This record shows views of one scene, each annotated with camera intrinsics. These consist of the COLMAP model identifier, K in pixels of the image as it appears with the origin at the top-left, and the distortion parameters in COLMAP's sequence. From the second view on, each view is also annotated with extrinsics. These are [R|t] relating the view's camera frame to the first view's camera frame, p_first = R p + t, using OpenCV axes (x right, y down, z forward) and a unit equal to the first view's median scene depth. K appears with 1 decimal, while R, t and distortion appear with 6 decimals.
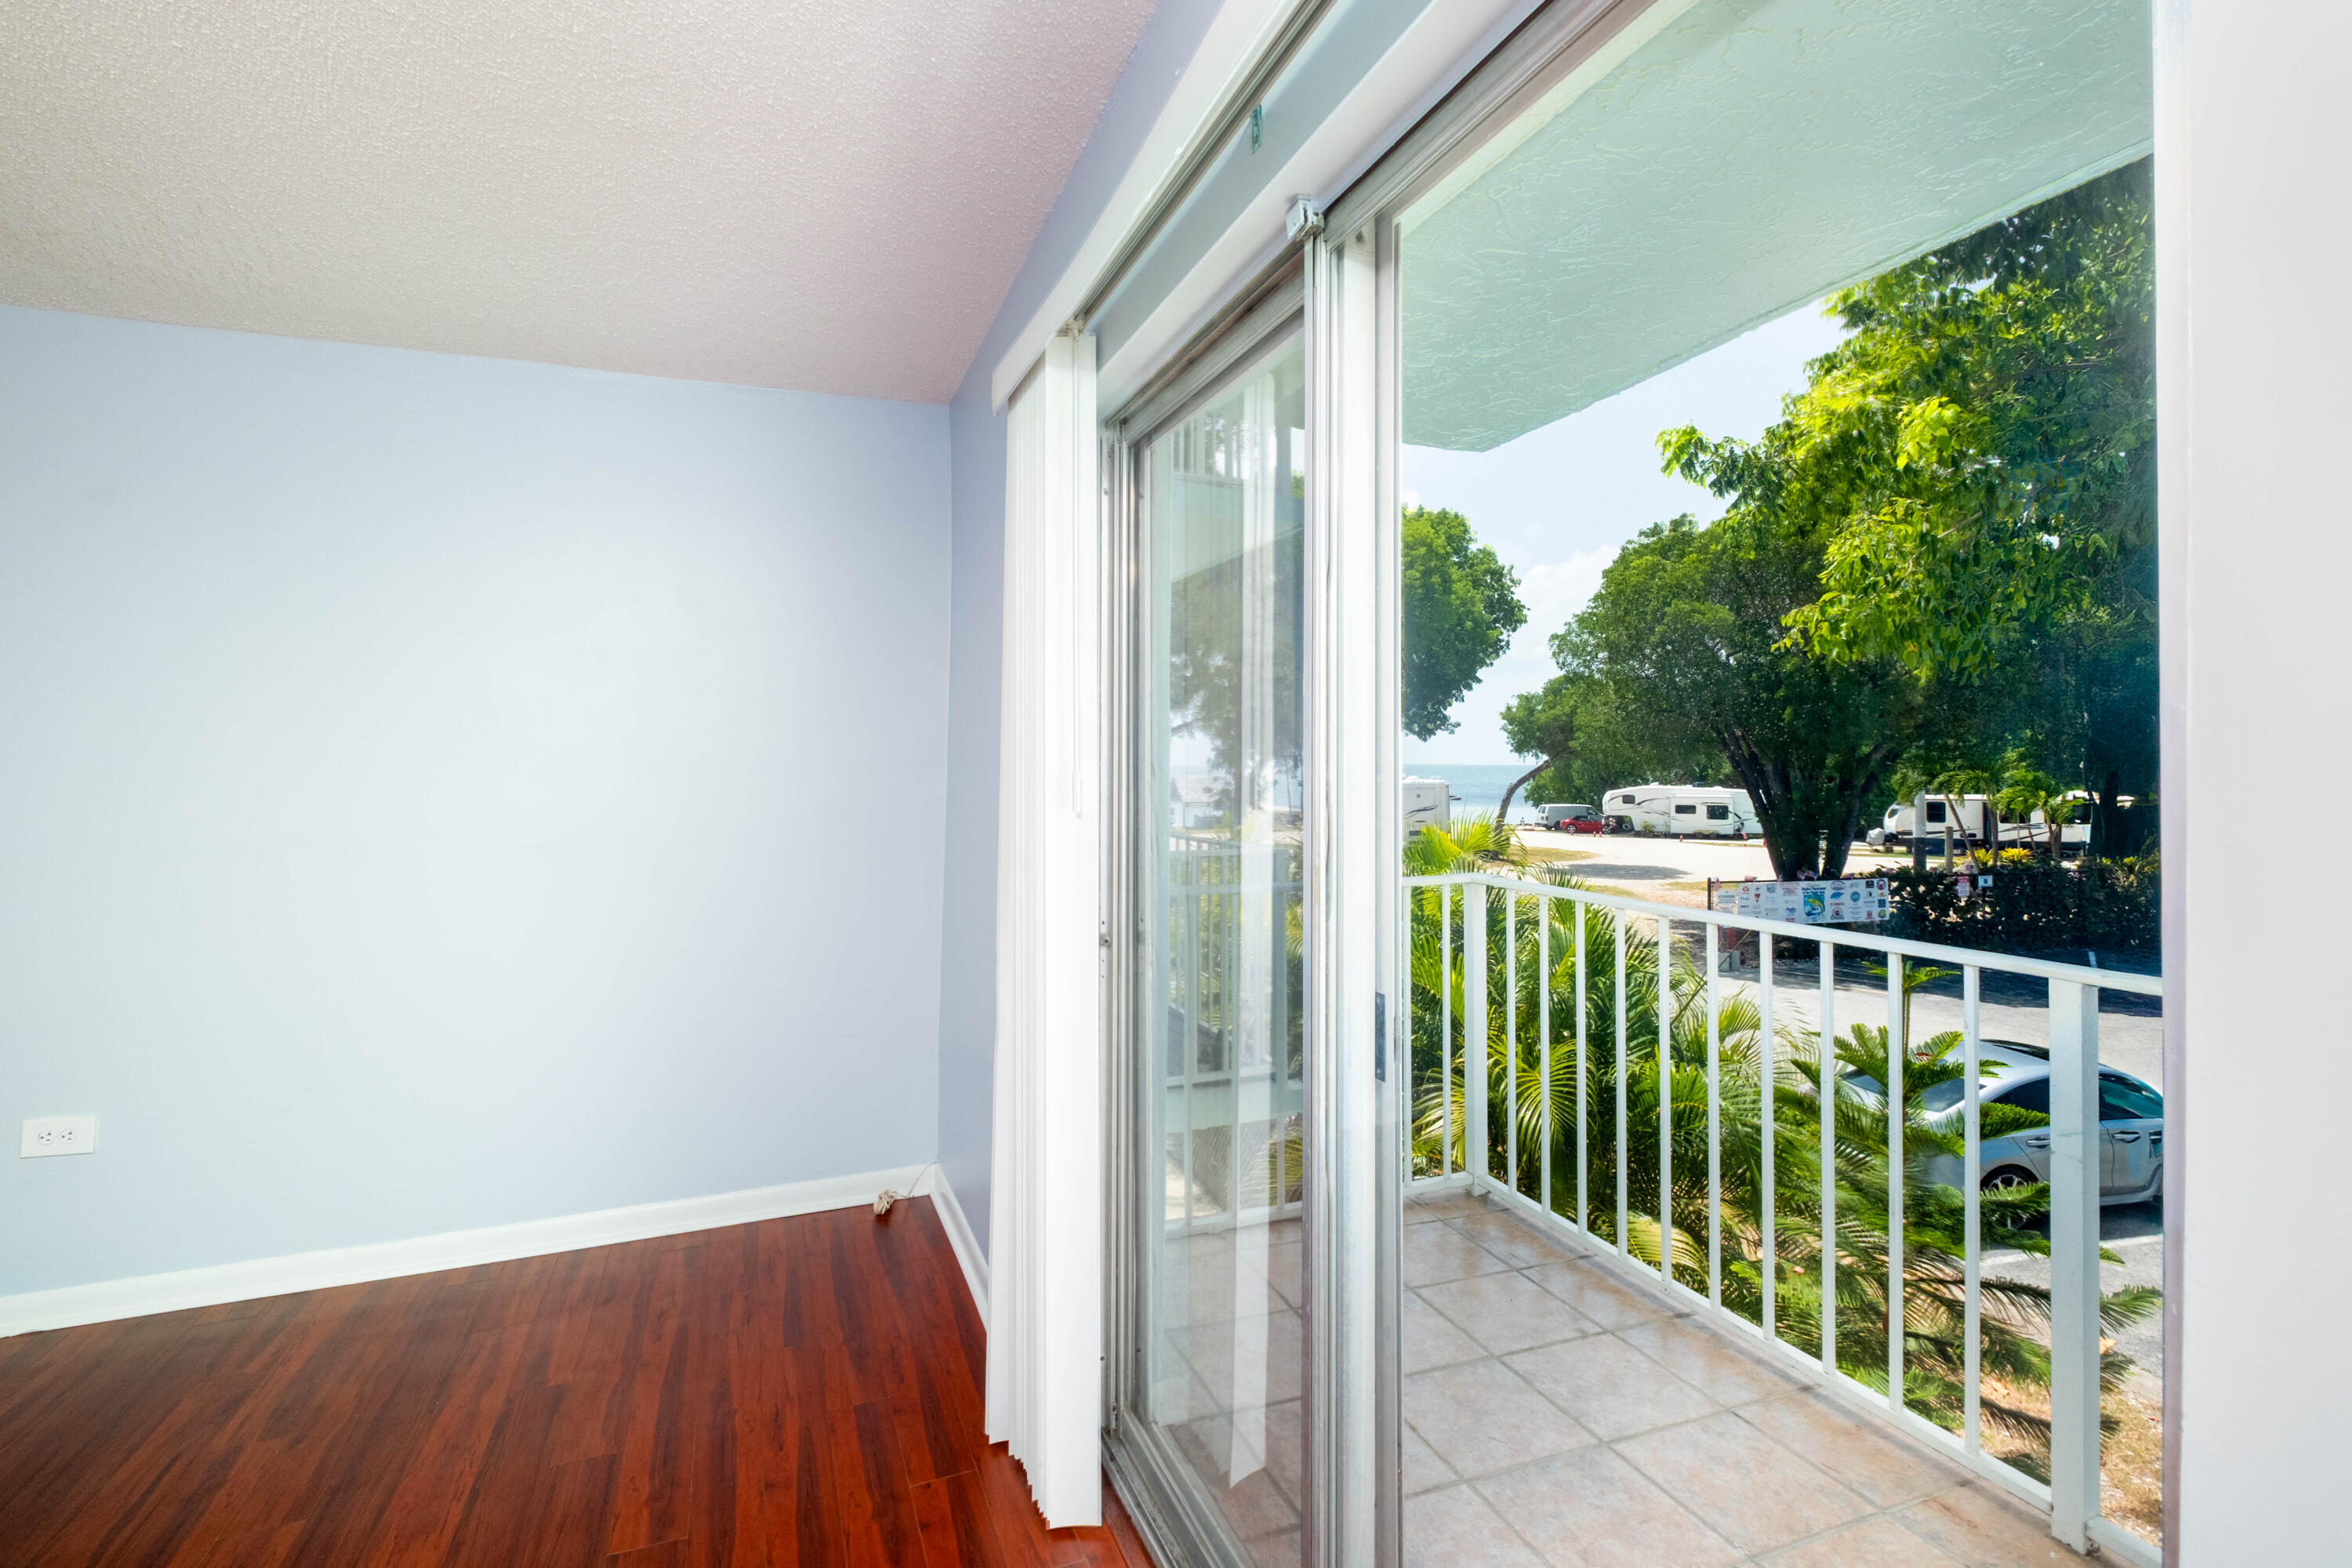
lens RADIAL K [[1045.4, 0, 1178.8], [0, 1045.4, 761.3], [0, 0, 1]] dist [-0.002499, -0.000124]
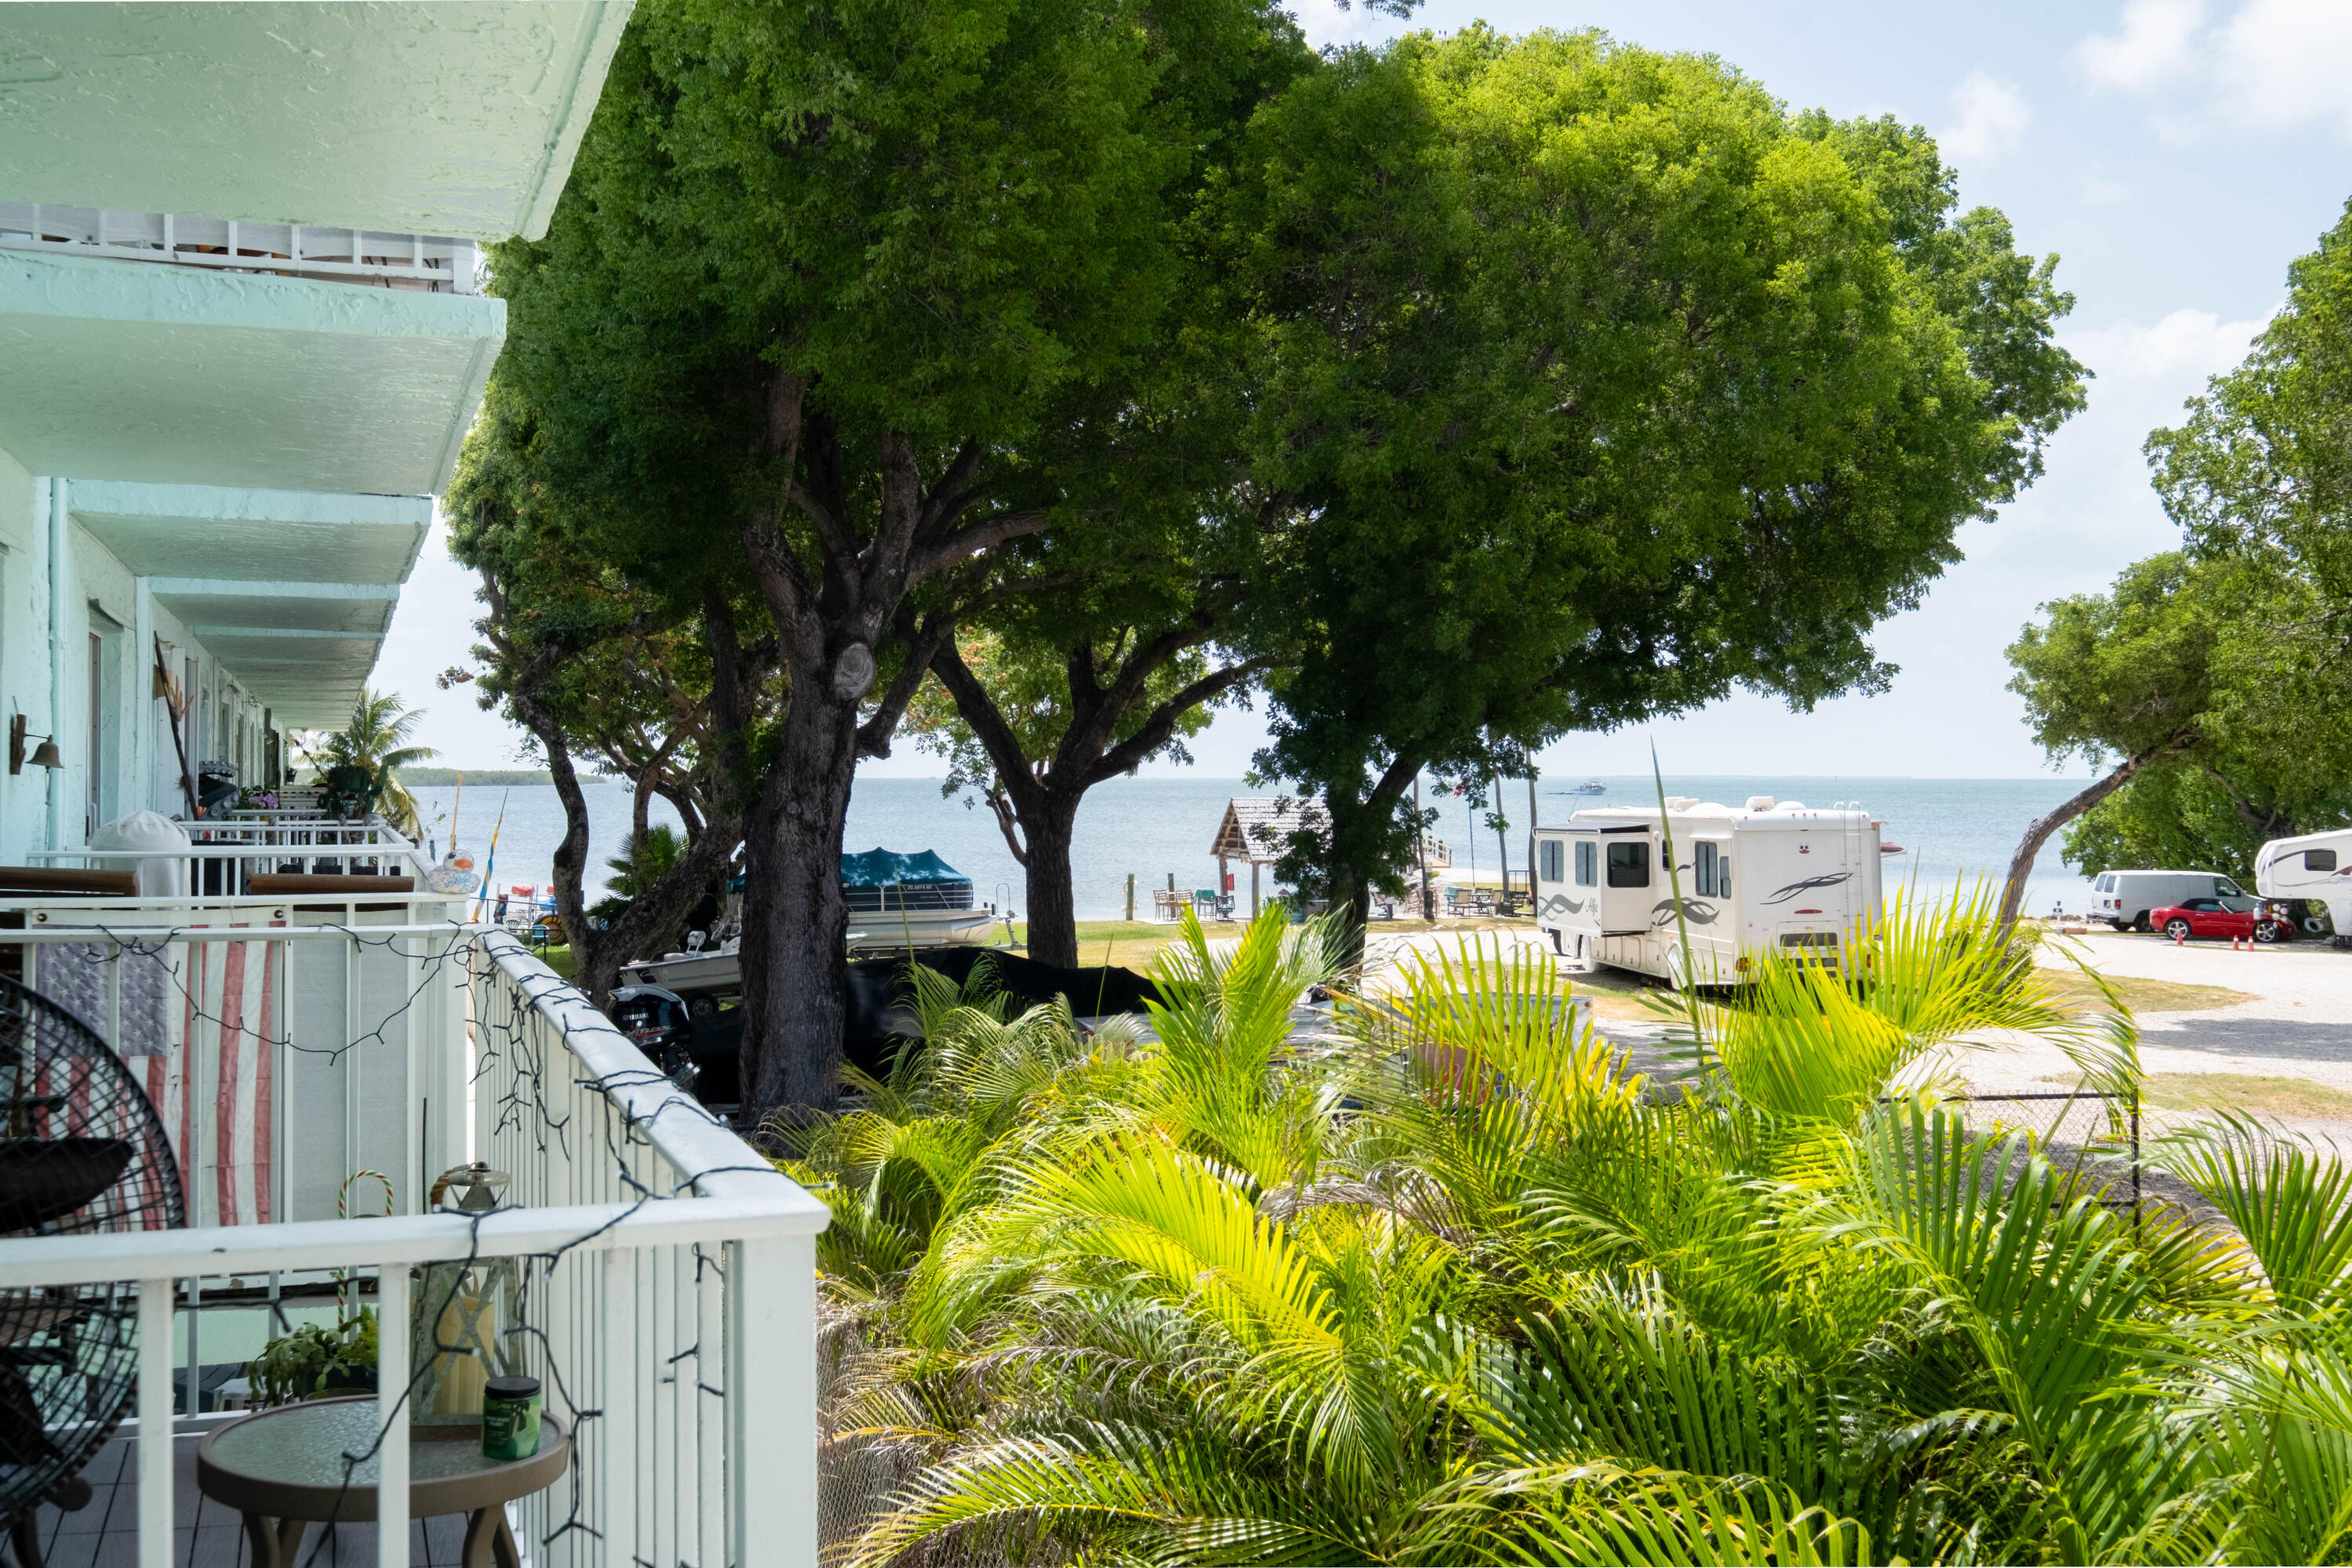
lens RADIAL K [[2227.5, 0, 1176.0], [0, 2227.5, 784.0], [0, 0, 1]] dist [0.005604, 0.002479]
pose [[0.998504, 0.003890, -0.054538, 0.037751], [-0.003558, 0.999975, 0.006188, 0.003345], [0.054561, -0.005984, 0.998493, 0.139440]]
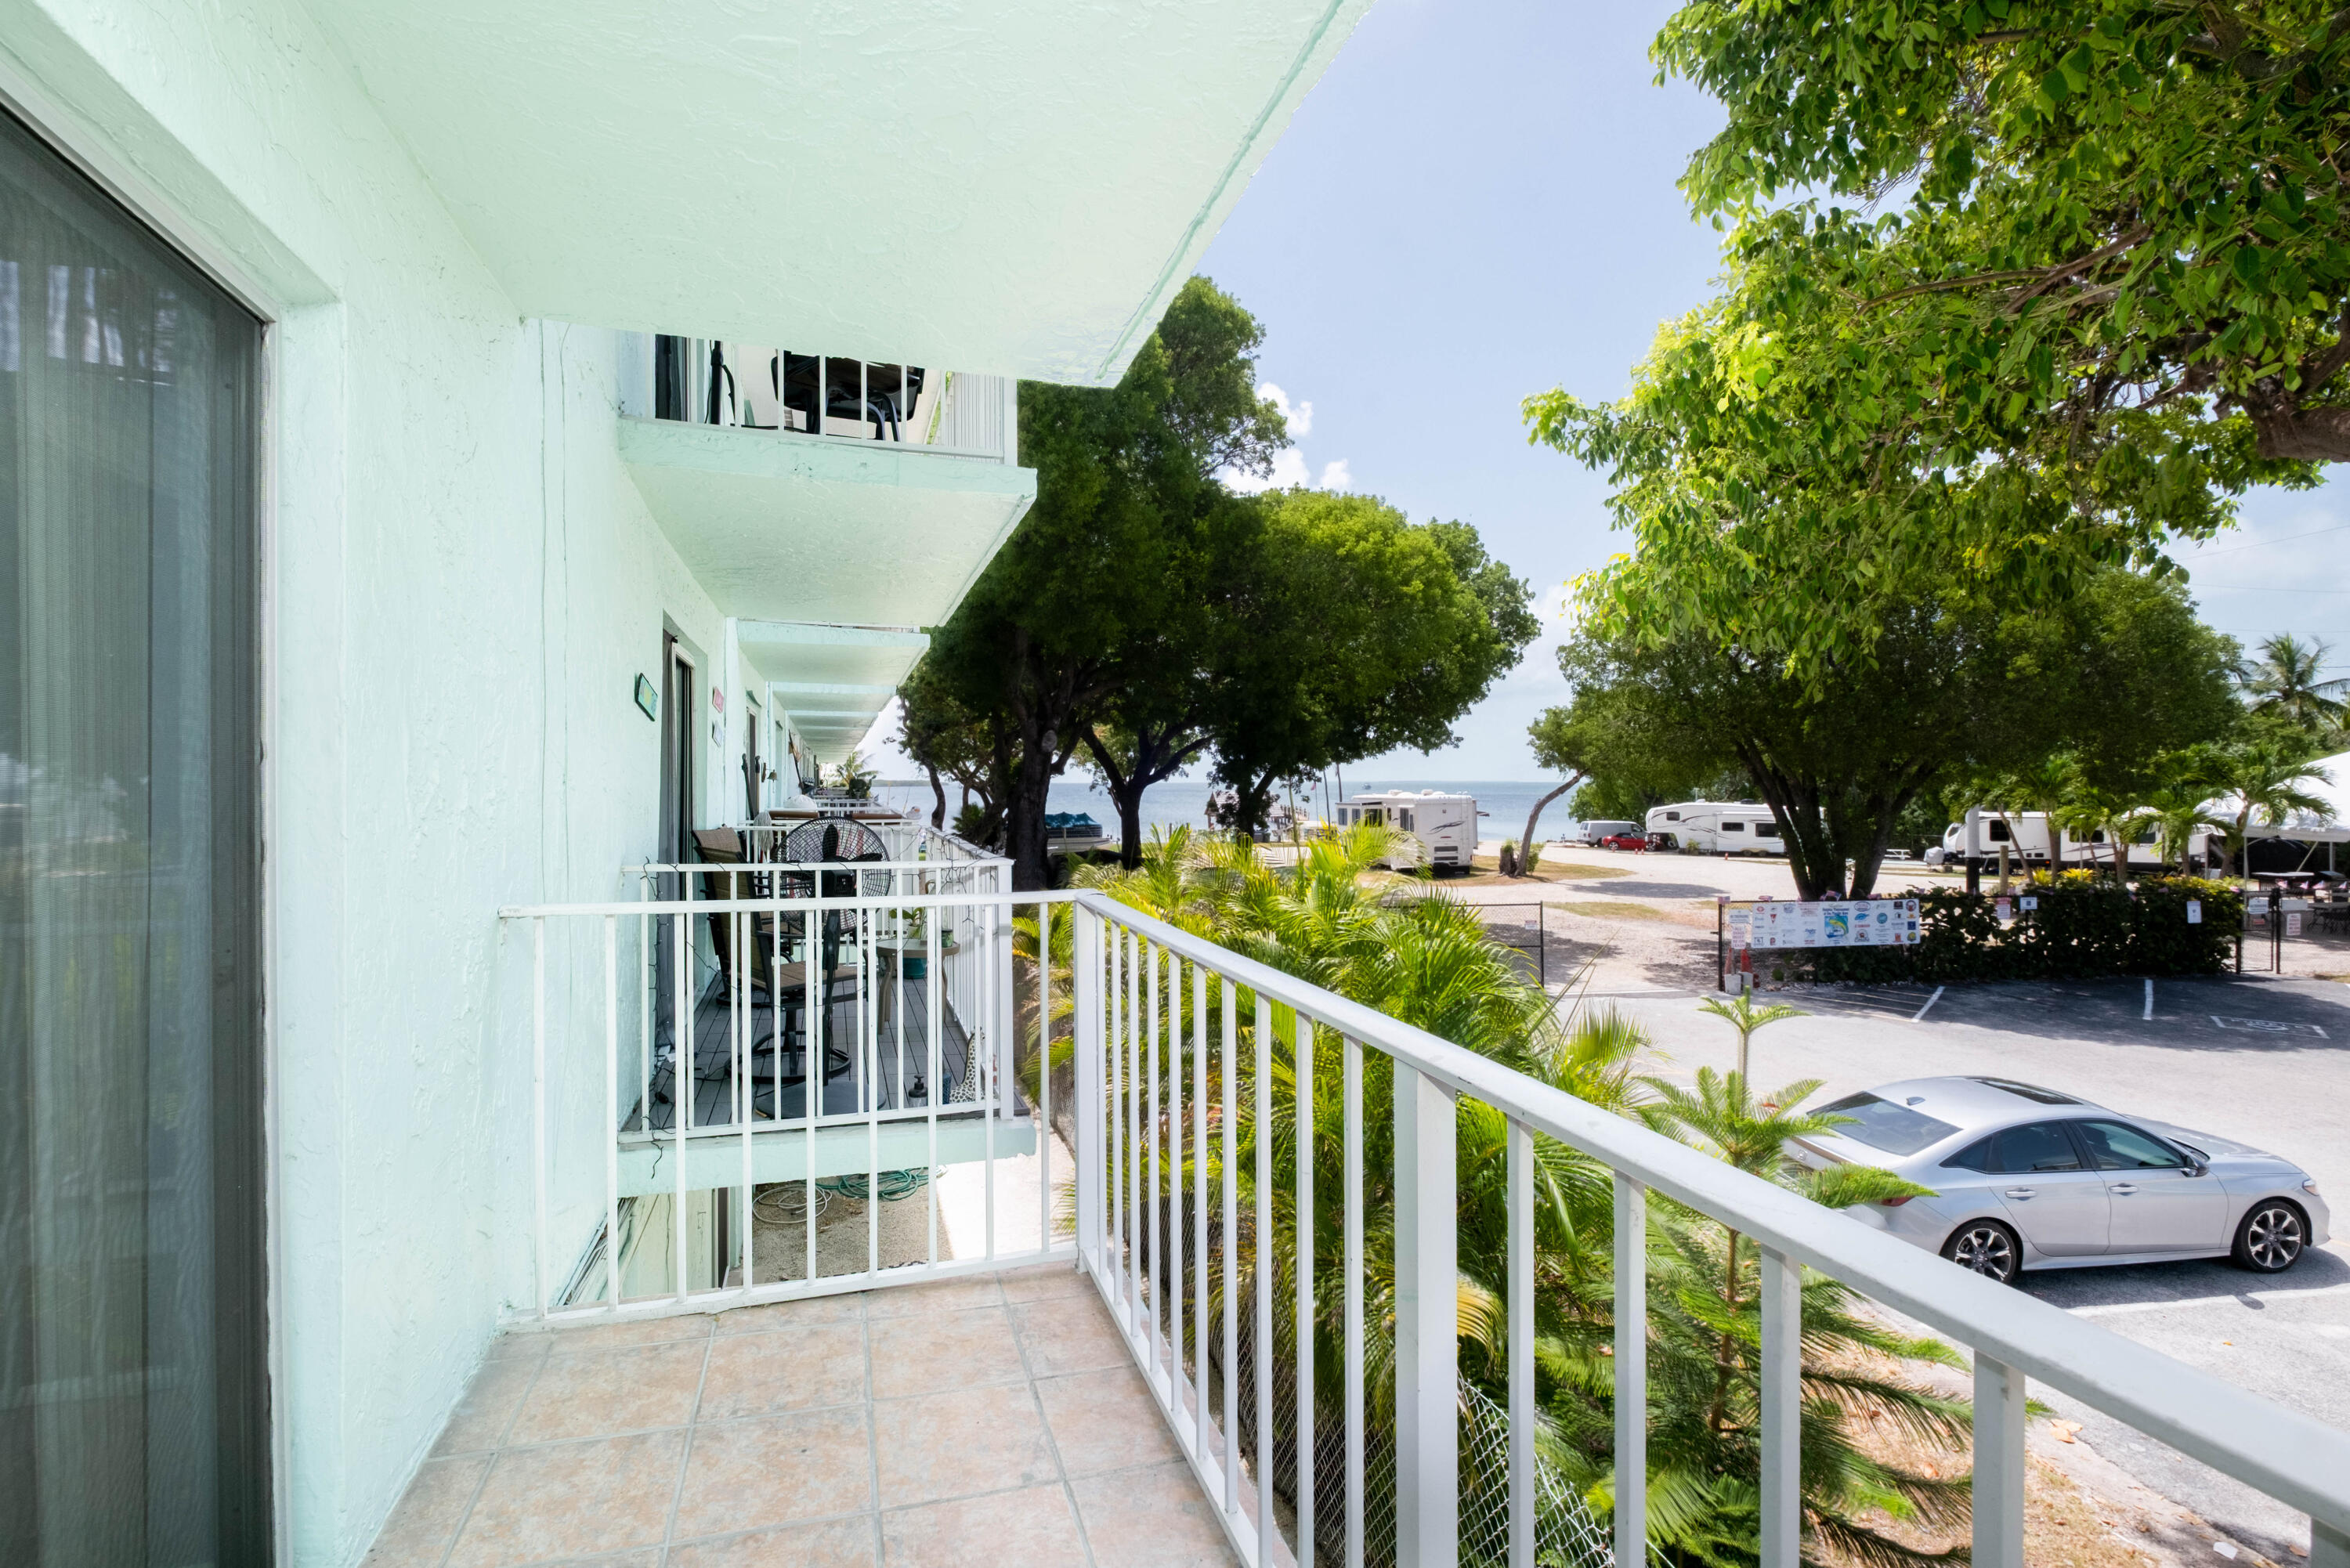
lens RADIAL K [[1005.3, 0, 1175.0], [0, 1005.3, 784.0], [0, 0, 1]] dist [-0.012301, 0.000051]
pose [[0.996583, 0.001395, -0.082586, 0.066319], [-0.000990, 0.999987, 0.004940, 0.002950], [0.082592, -0.004841, 0.996572, 0.034386]]
